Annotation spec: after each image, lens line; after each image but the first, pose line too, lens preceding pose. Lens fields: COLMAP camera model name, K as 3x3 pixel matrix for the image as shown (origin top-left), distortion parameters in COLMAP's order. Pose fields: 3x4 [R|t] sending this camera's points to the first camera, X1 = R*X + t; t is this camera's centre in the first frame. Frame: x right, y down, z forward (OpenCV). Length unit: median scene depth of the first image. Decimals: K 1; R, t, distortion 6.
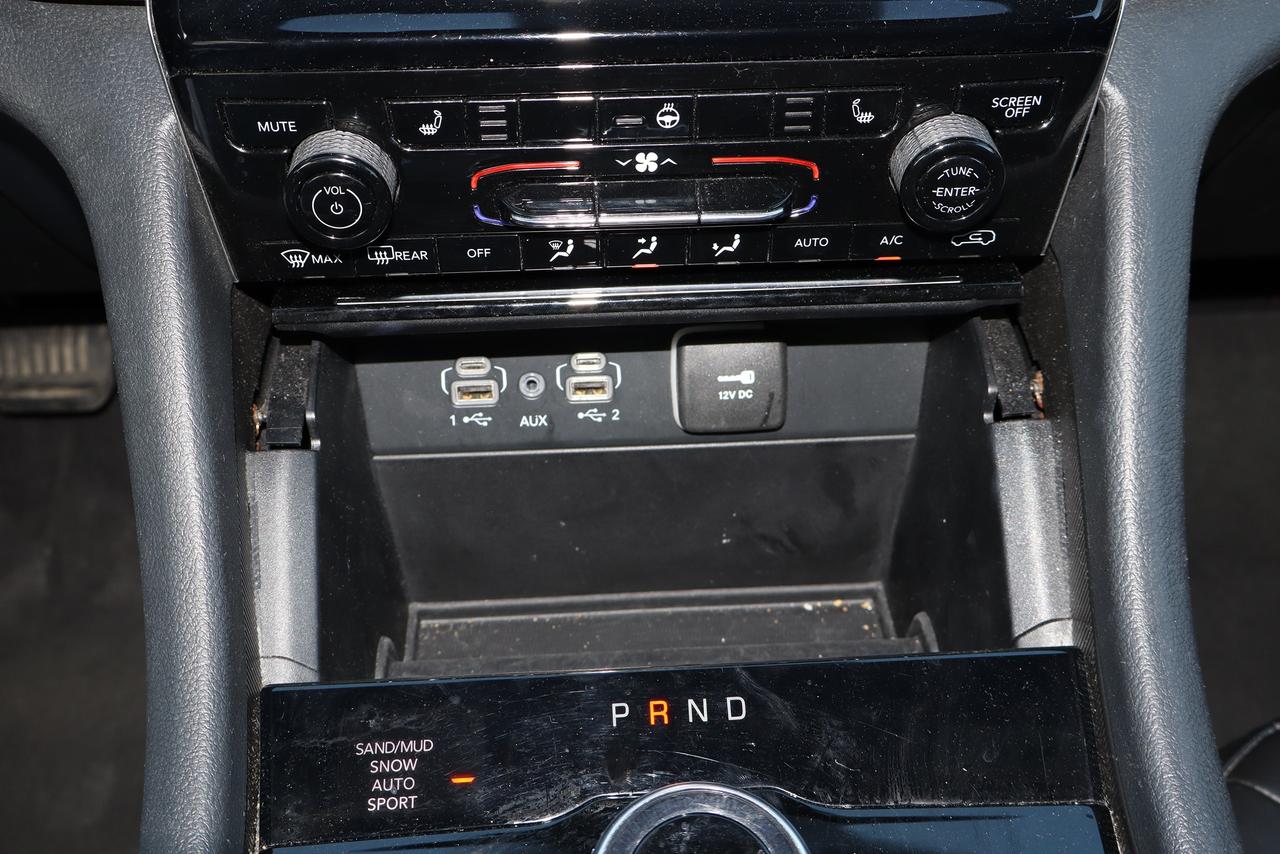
lens RADIAL K [[1315.7, 0, 640.0], [0, 1315.7, 427.0], [0, 0, 1]] dist [0.003673, 0.006399]
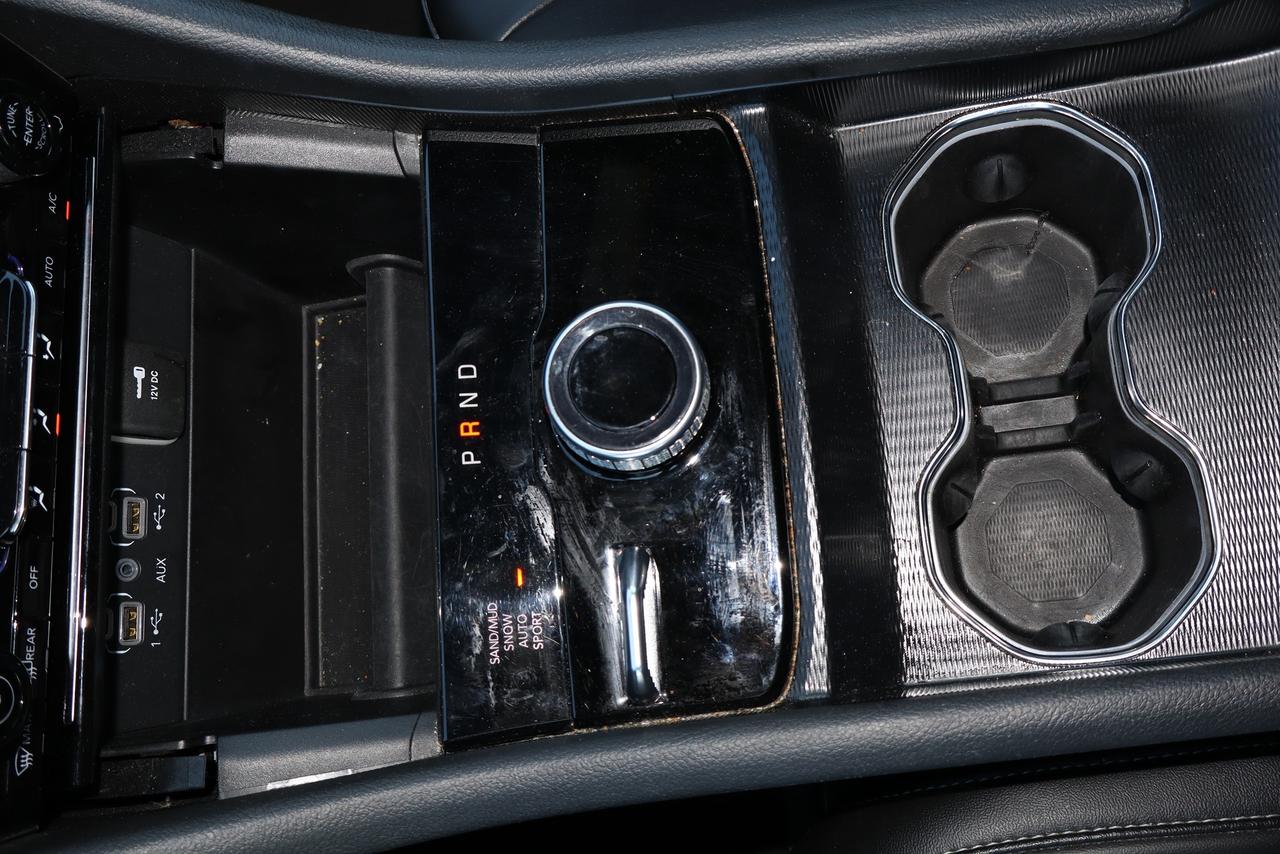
lens RADIAL K [[1058.9, 0, 640.0], [0, 1058.9, 427.0], [0, 0, 1]] dist [-0.011442, 0.007864]
pose [[-0.016726, -0.980149, 0.197555, -0.179522], [0.841177, 0.093014, 0.532701, -0.185715], [-0.540502, 0.175088, 0.822923, 0.040895]]
